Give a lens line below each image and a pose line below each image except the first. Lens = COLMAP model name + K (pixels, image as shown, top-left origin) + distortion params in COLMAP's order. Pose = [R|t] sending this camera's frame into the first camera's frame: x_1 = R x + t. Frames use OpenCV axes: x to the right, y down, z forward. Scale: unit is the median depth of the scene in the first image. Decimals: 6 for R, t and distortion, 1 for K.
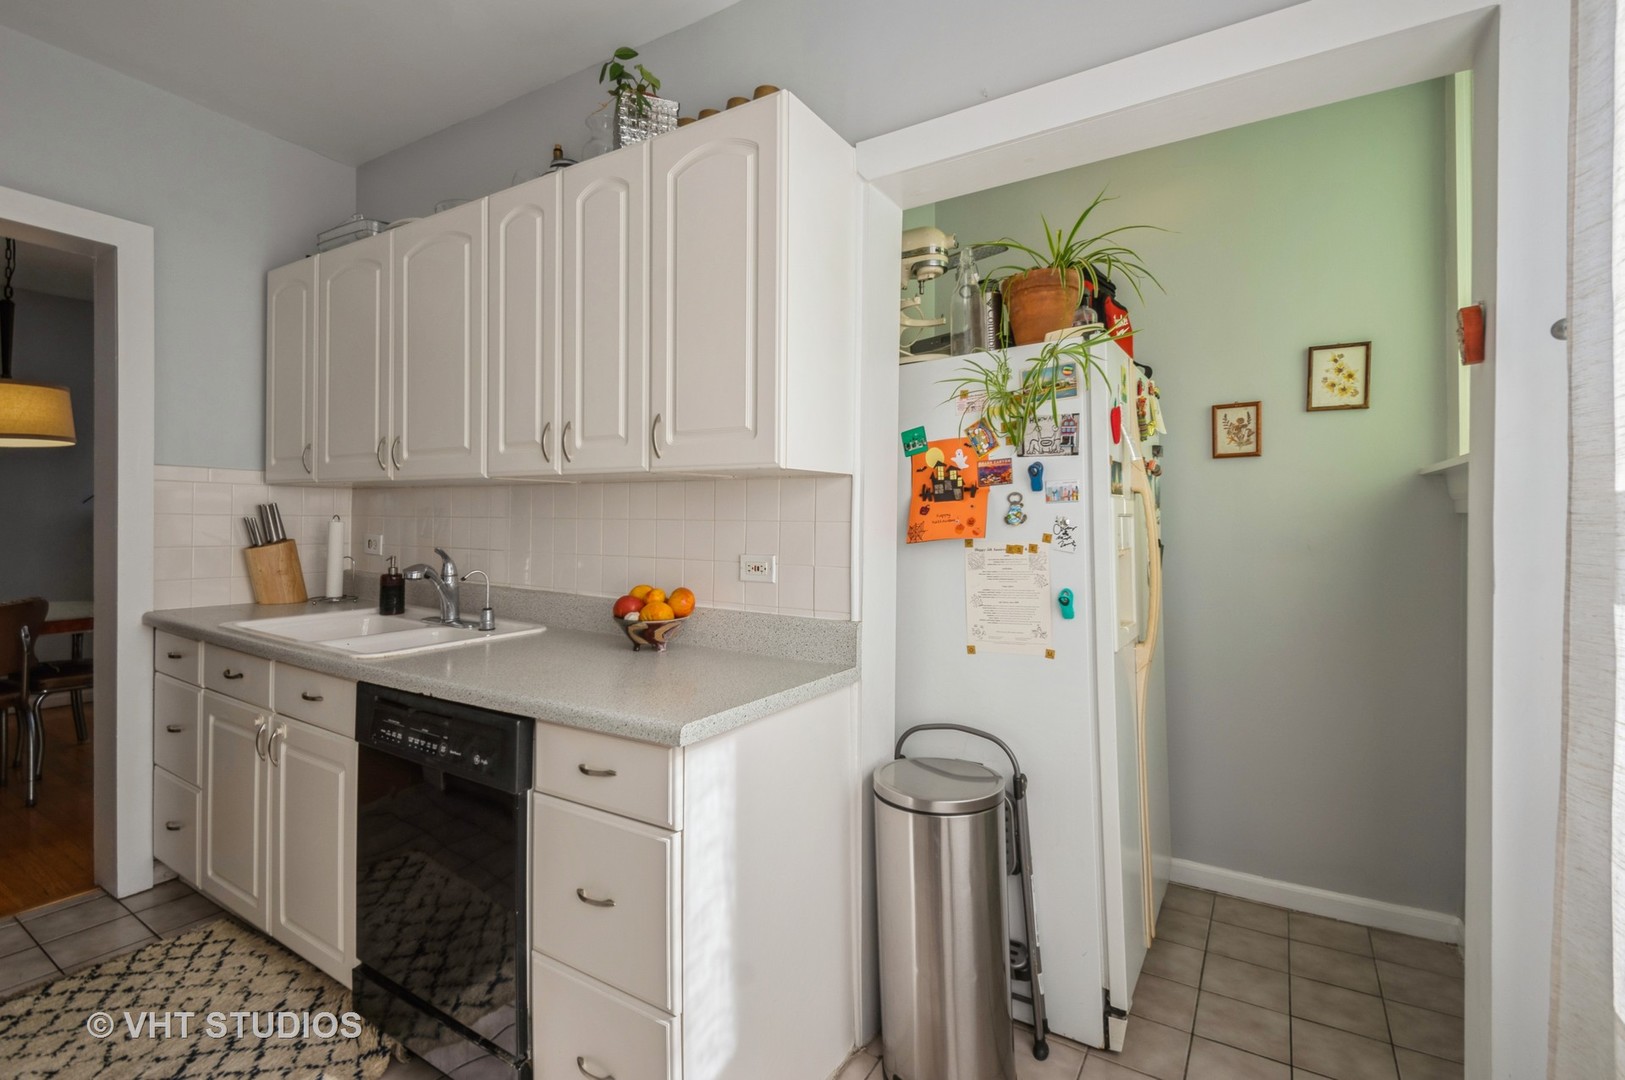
lens RADIAL K [[733.2, 0, 838.6], [0, 733.2, 524.0], [0, 0, 1]] dist [0.016329, -0.008078]
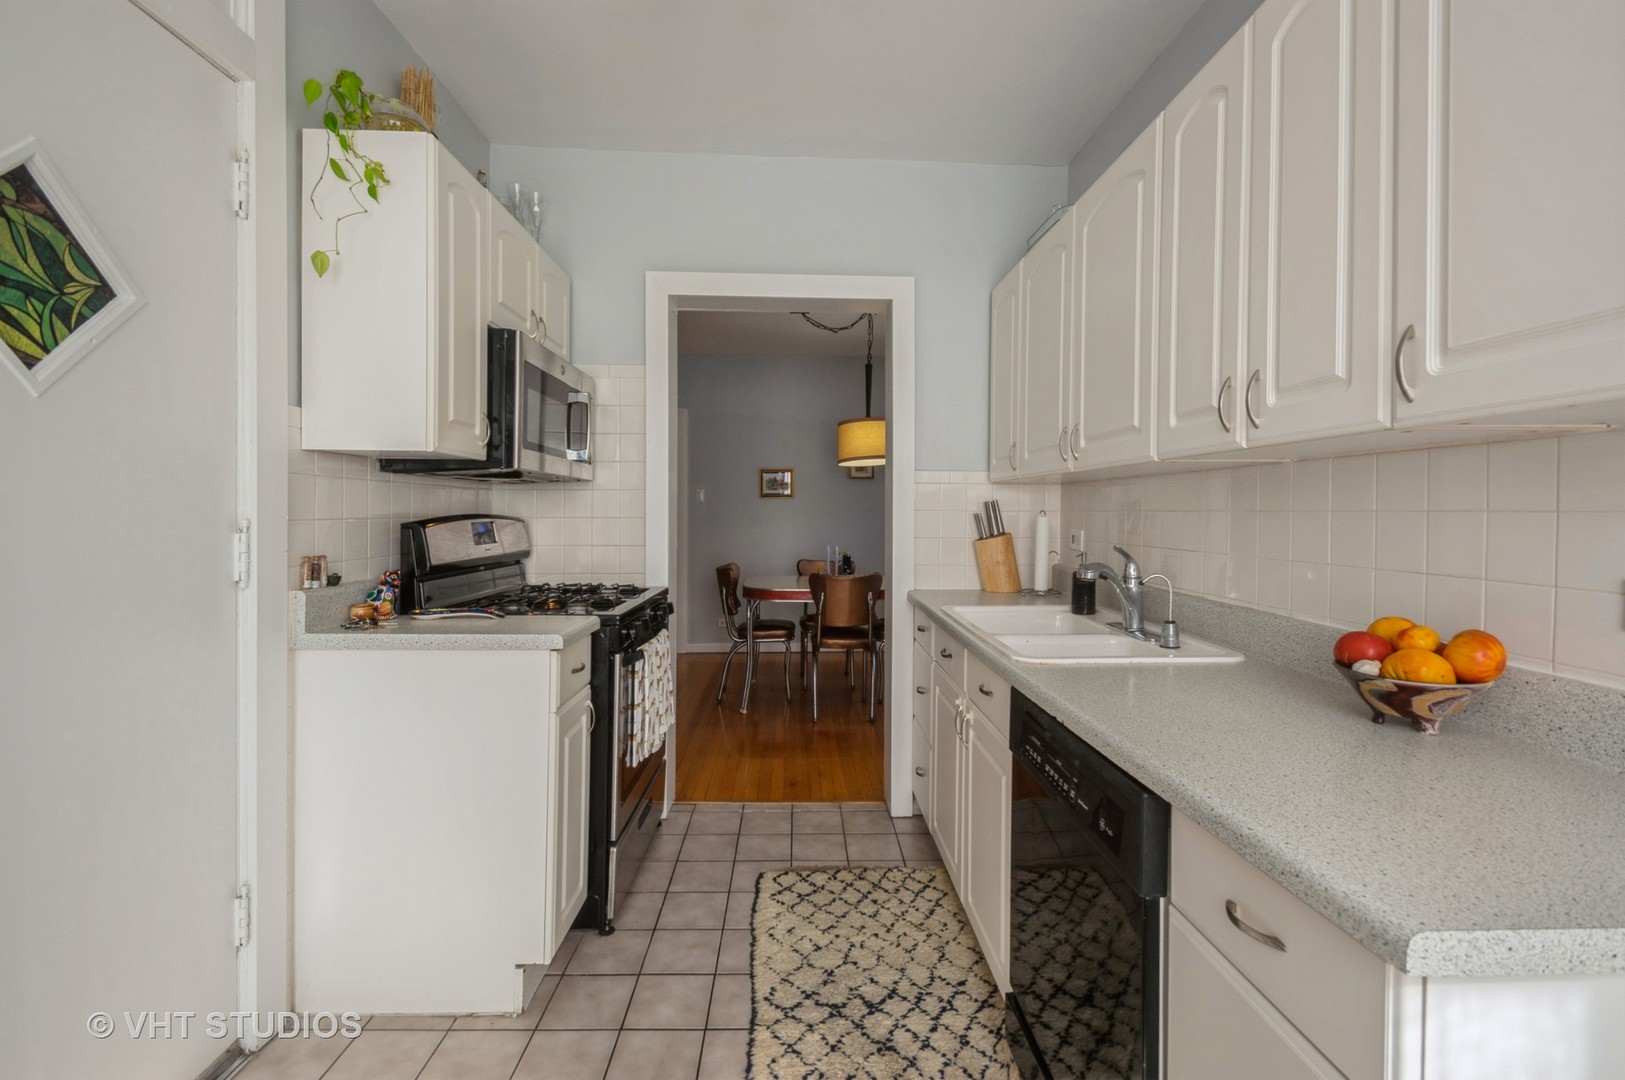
lens RADIAL K [[733.2, 0, 788.7], [0, 733.2, 524.2], [0, 0, 1]] dist [0.016329, -0.008078]
pose [[0.533796, 0.004755, -0.845600, -0.013057], [0.000546, 0.999982, 0.005968, 0.001095], [0.845613, -0.003648, 0.533784, 0.231030]]
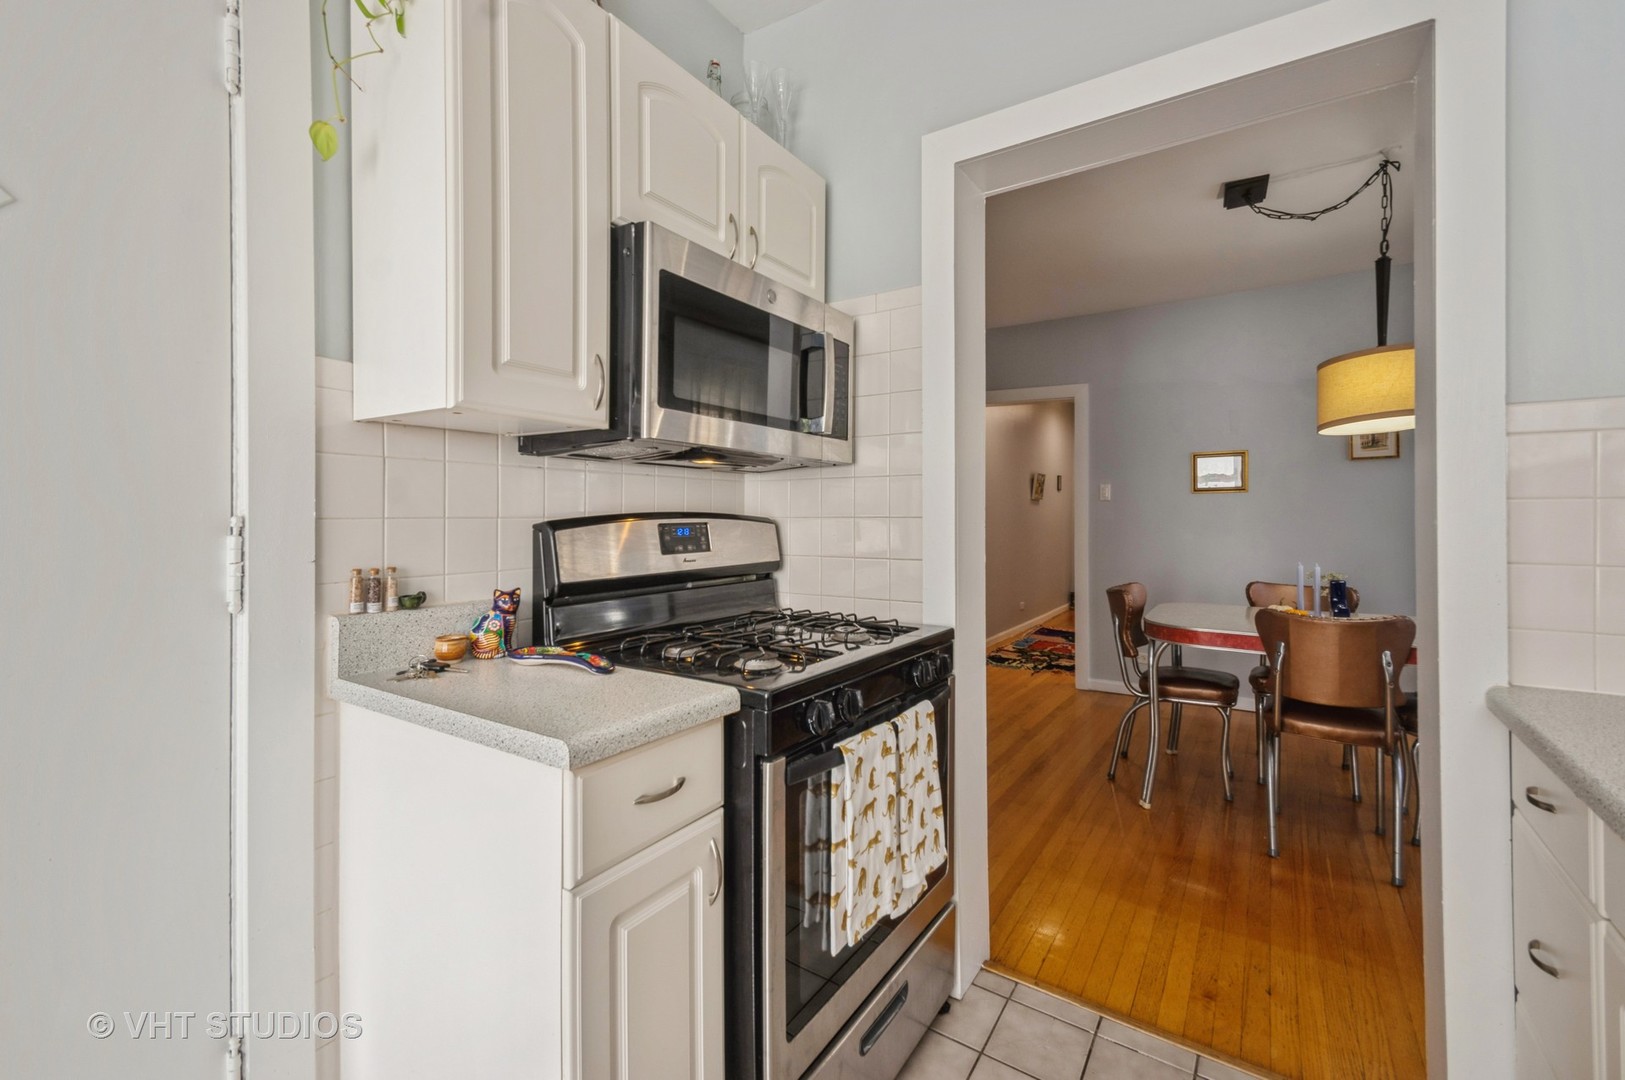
lens RADIAL K [[733.2, 0, 769.2], [0, 733.2, 513.2], [0, 0, 1]] dist [0.016329, -0.008078]
pose [[-0.034045, -0.016068, -0.999291, -0.537924], [0.003810, 0.999861, -0.016207, 0.009559], [0.999413, -0.004359, -0.033979, 0.677182]]
